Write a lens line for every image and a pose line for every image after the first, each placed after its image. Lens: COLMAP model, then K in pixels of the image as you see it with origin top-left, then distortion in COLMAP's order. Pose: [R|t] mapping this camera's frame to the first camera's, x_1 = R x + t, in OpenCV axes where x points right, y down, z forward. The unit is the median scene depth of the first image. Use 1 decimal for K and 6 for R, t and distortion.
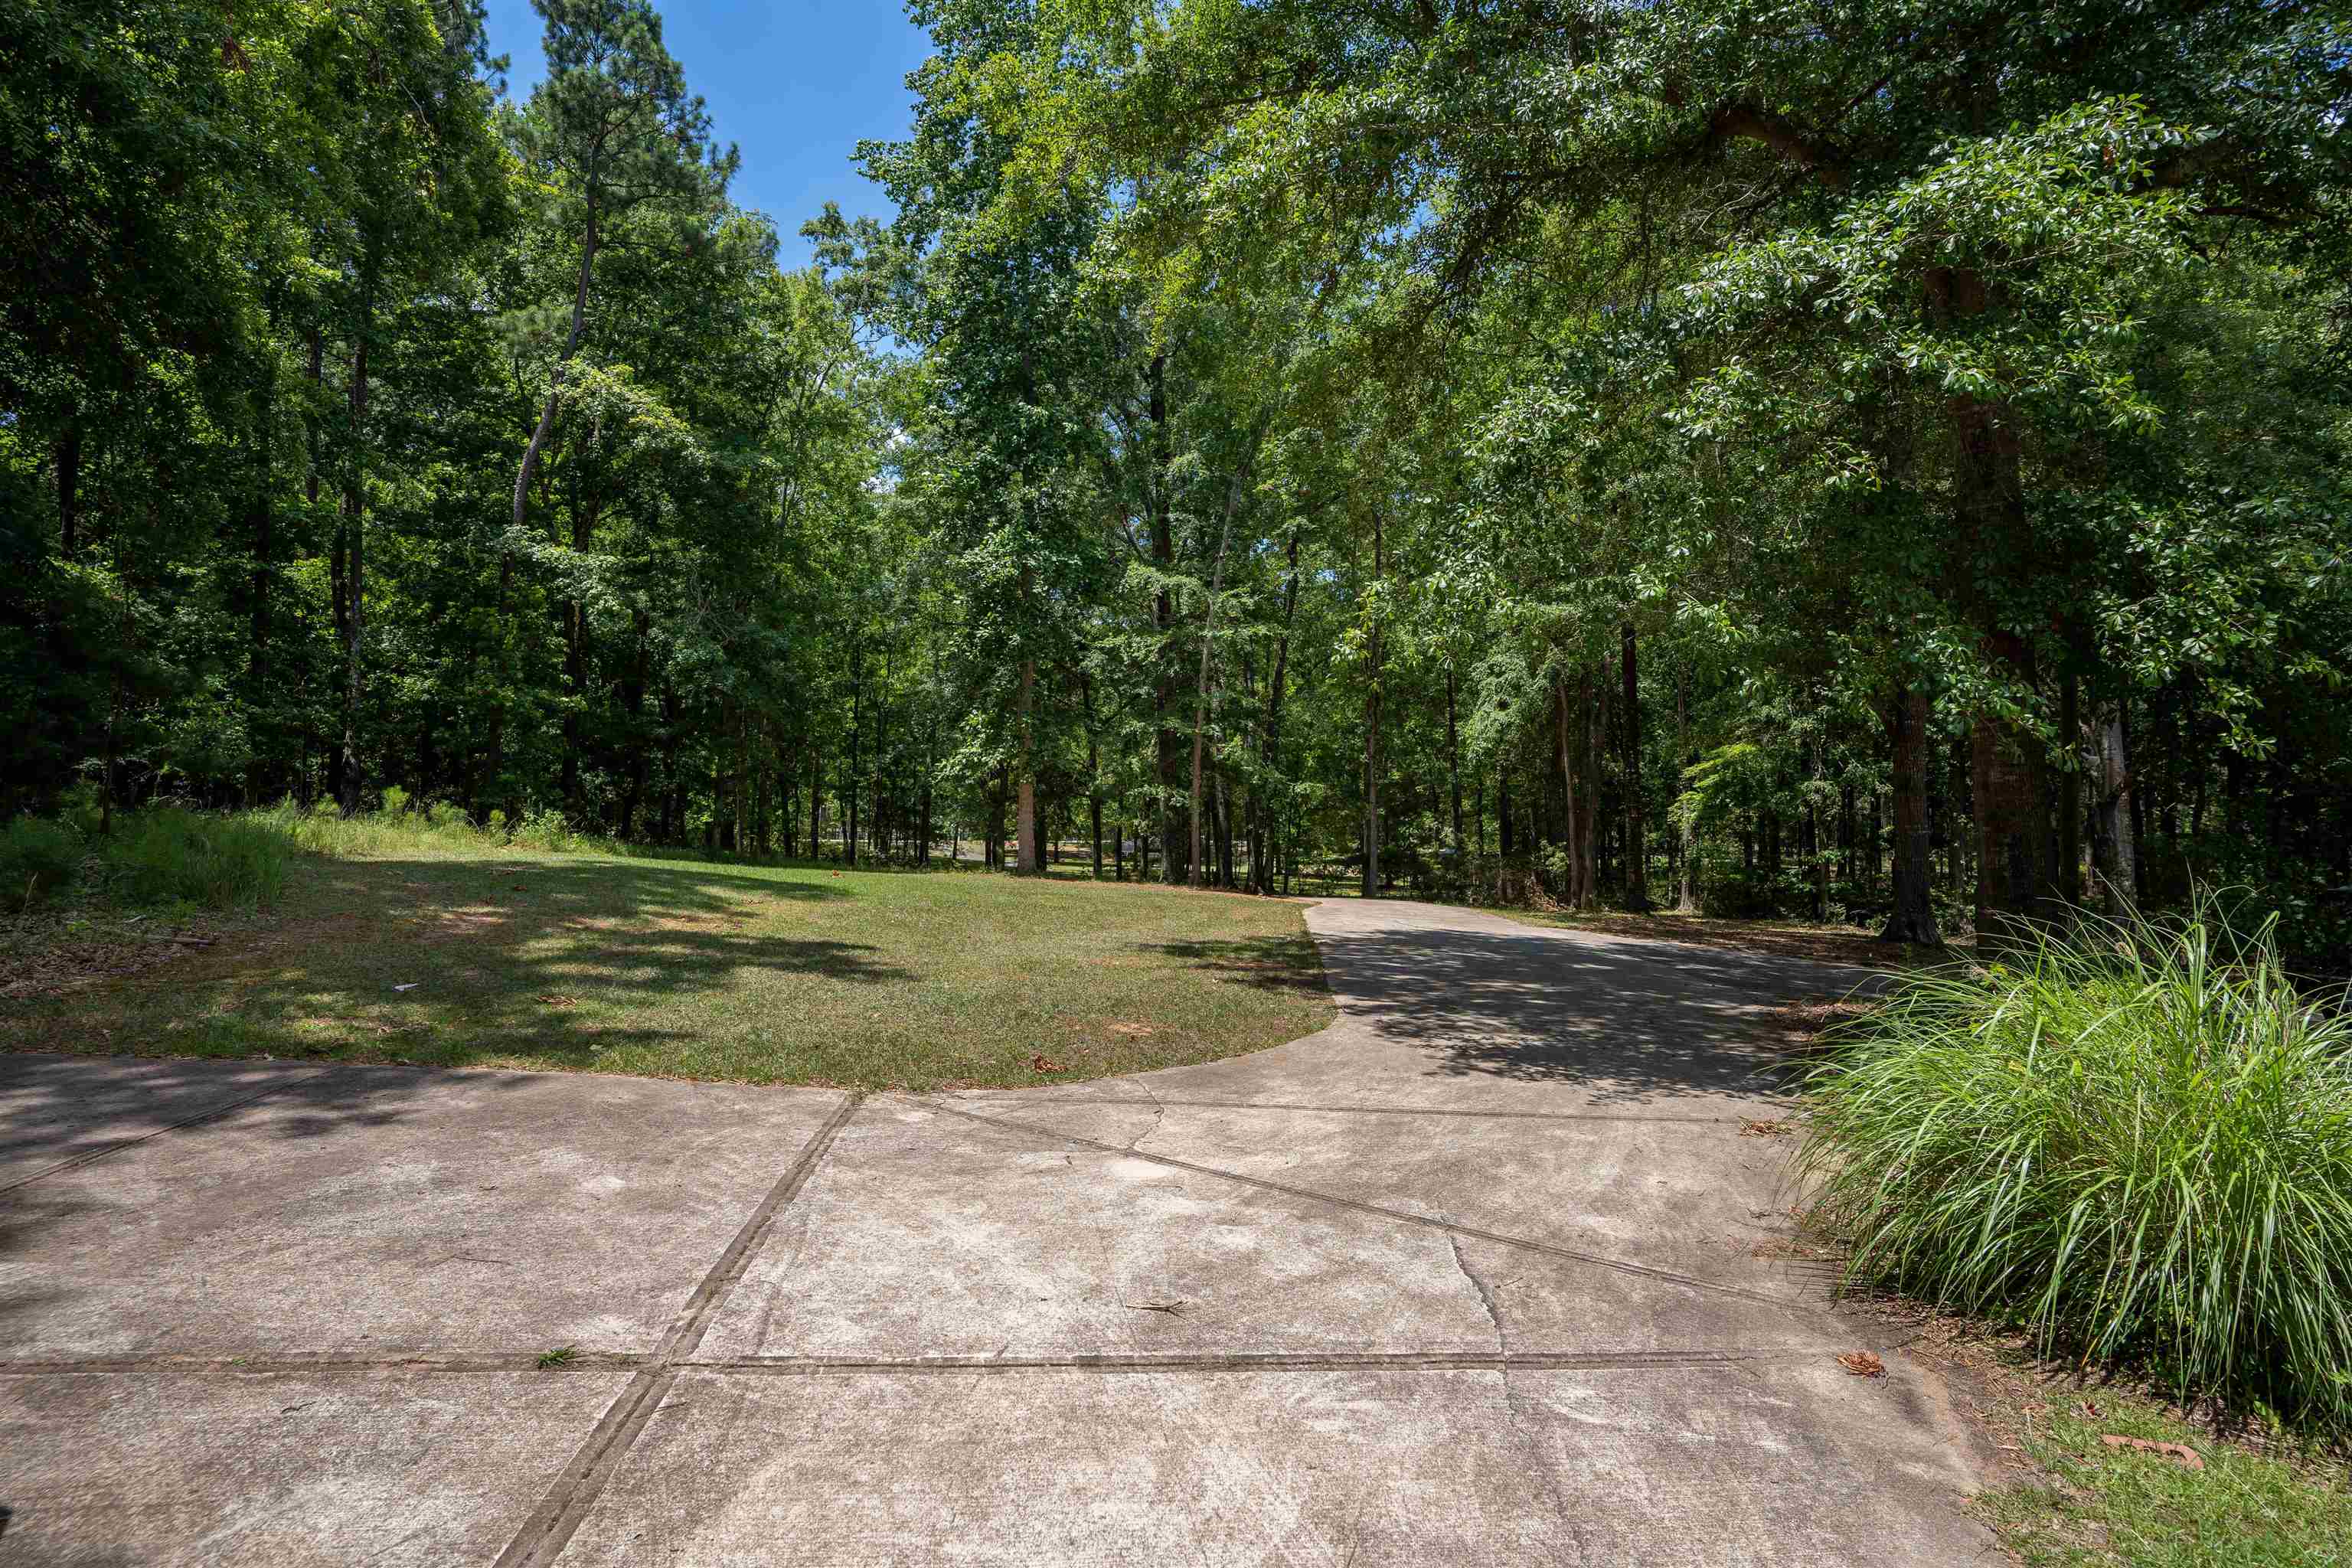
lens RADIAL K [[1154.4, 0, 1176.0], [0, 1154.4, 784.0], [0, 0, 1]] dist [-0.082753, 0.039855]
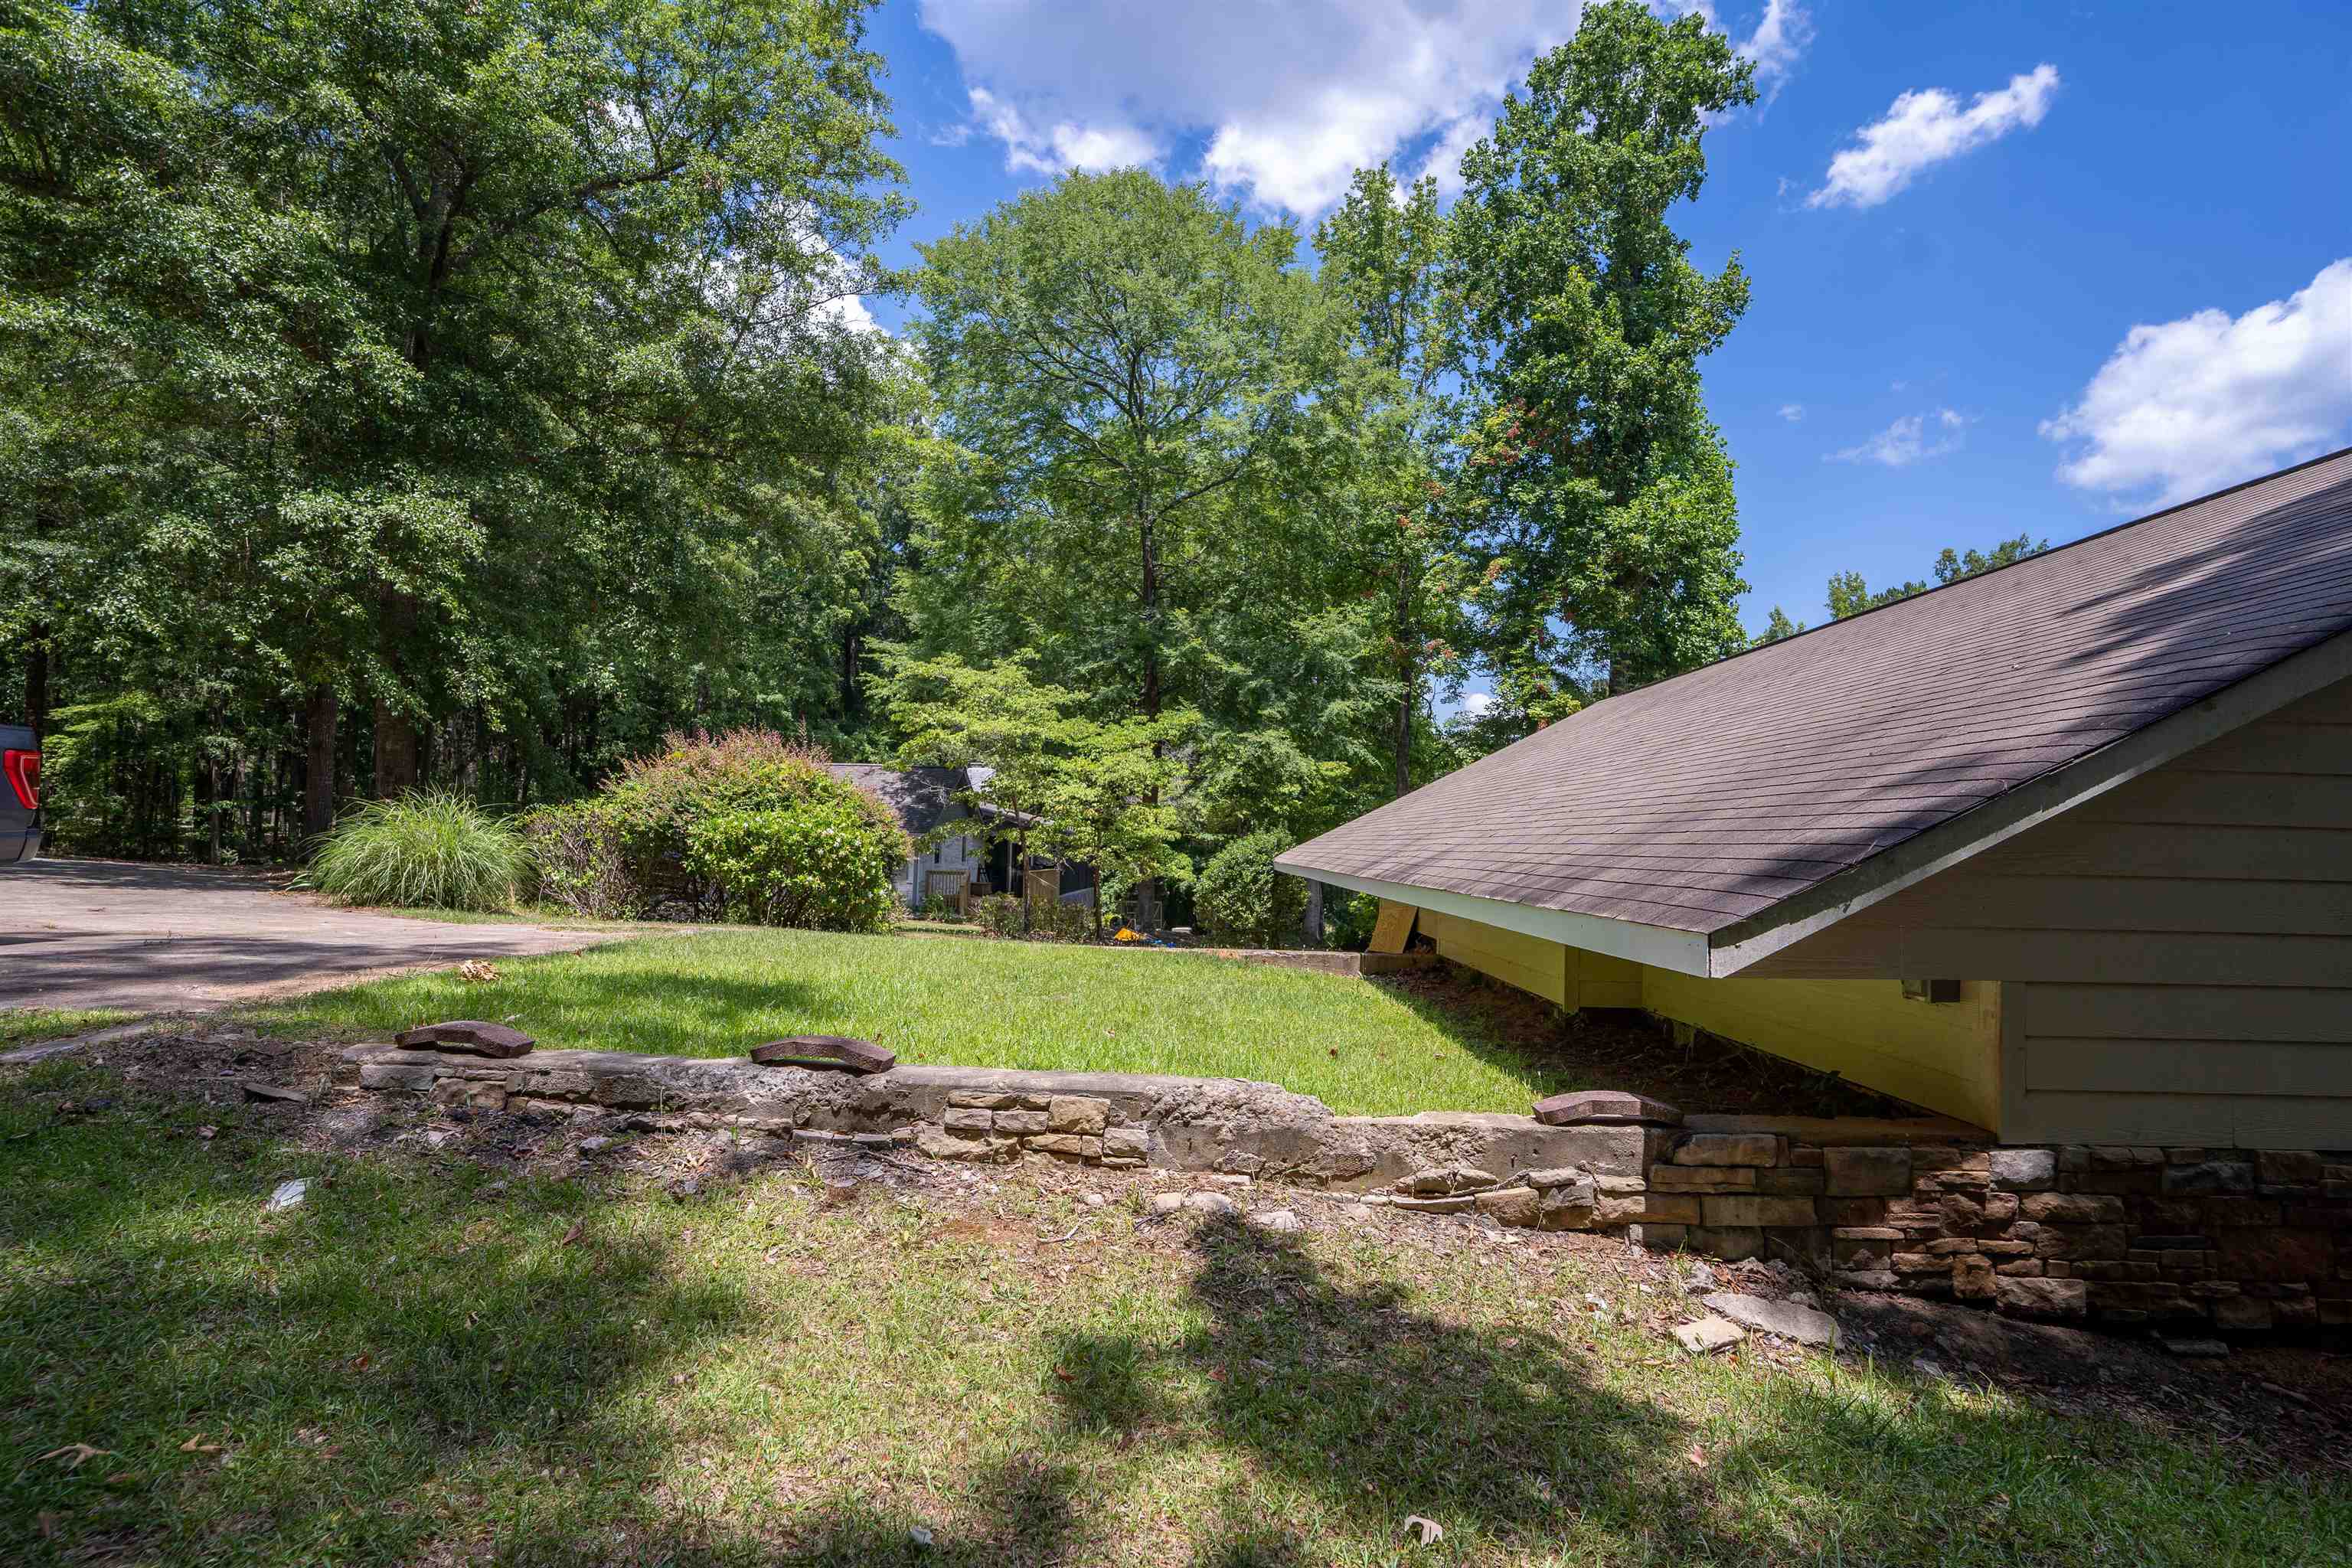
lens RADIAL K [[1154.4, 0, 1176.0], [0, 1154.4, 784.0], [0, 0, 1]] dist [-0.082753, 0.039855]
pose [[0.315137, 0.053193, 0.947554, -0.139112], [-0.077572, 0.996531, -0.030144, 0.003699], [-0.945871, -0.064004, 0.318170, -0.187261]]
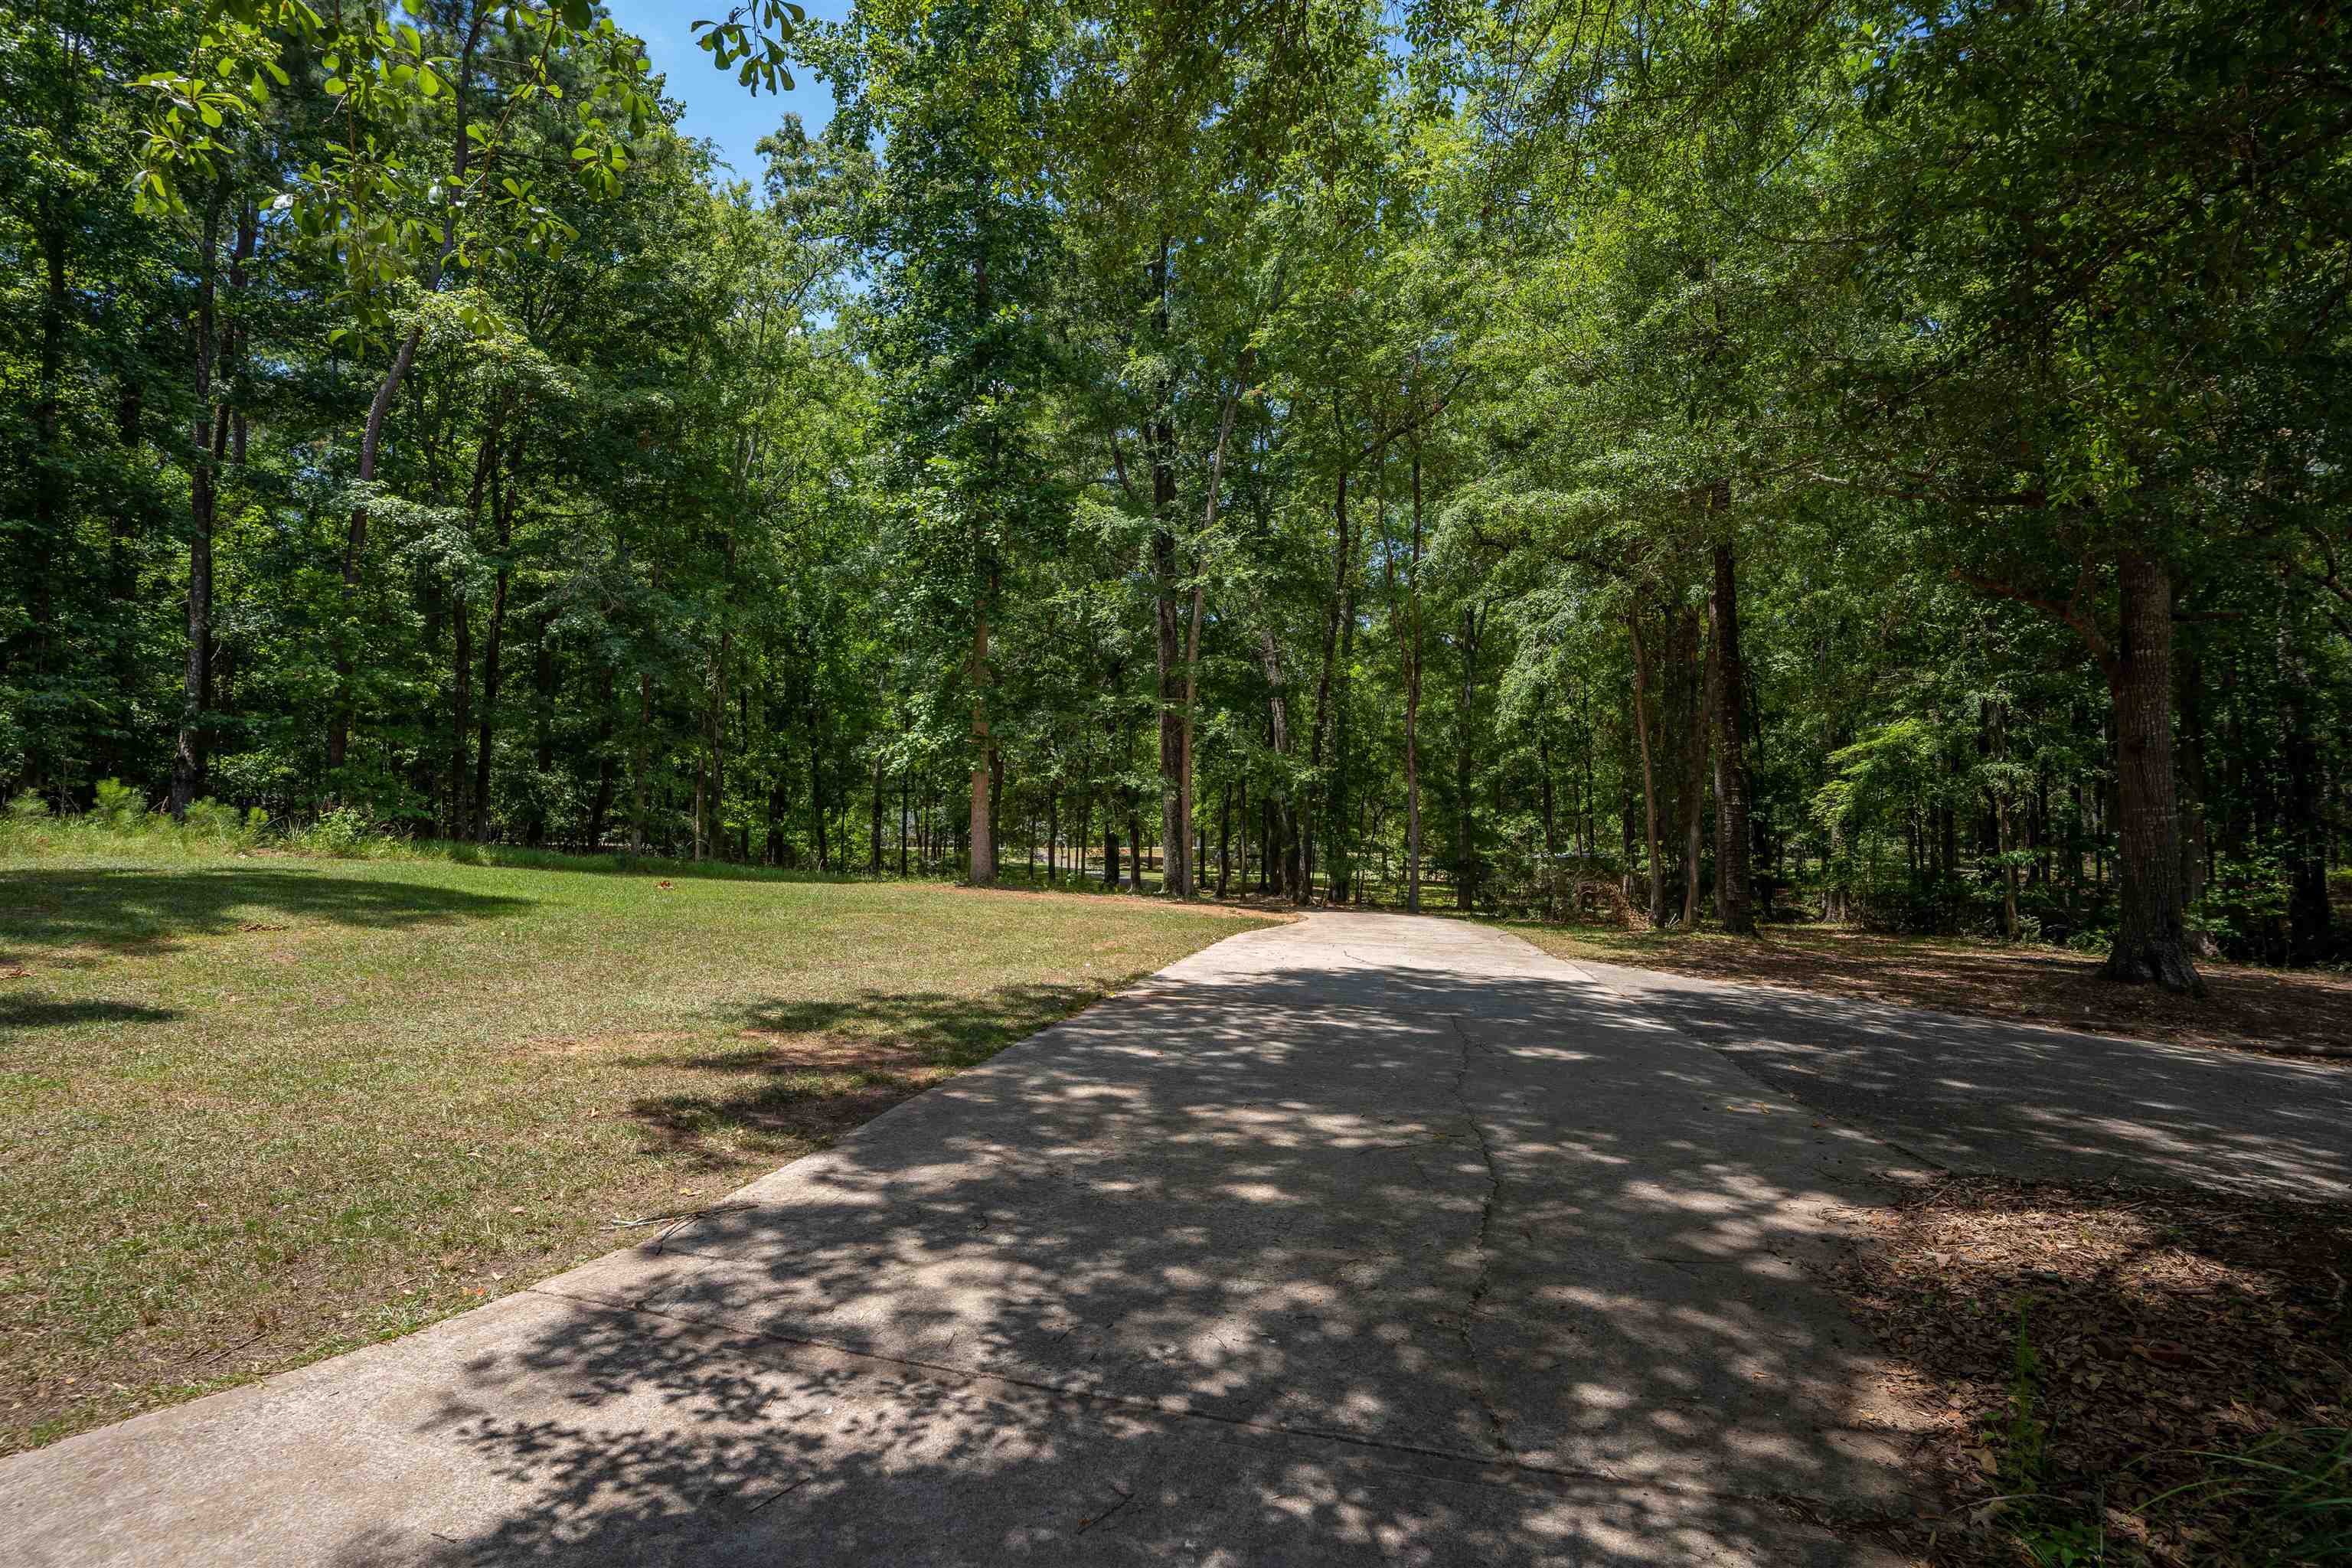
lens RADIAL K [[1216.9, 0, 1173.8], [0, 1216.9, 817.3], [0, 0, 1]] dist [-0.045677, -0.000005]
pose [[0.995546, -0.016972, -0.092738, 0.070706], [0.018828, 0.999639, 0.019178, 0.009621], [0.092379, -0.020839, 0.995506, 0.120362]]
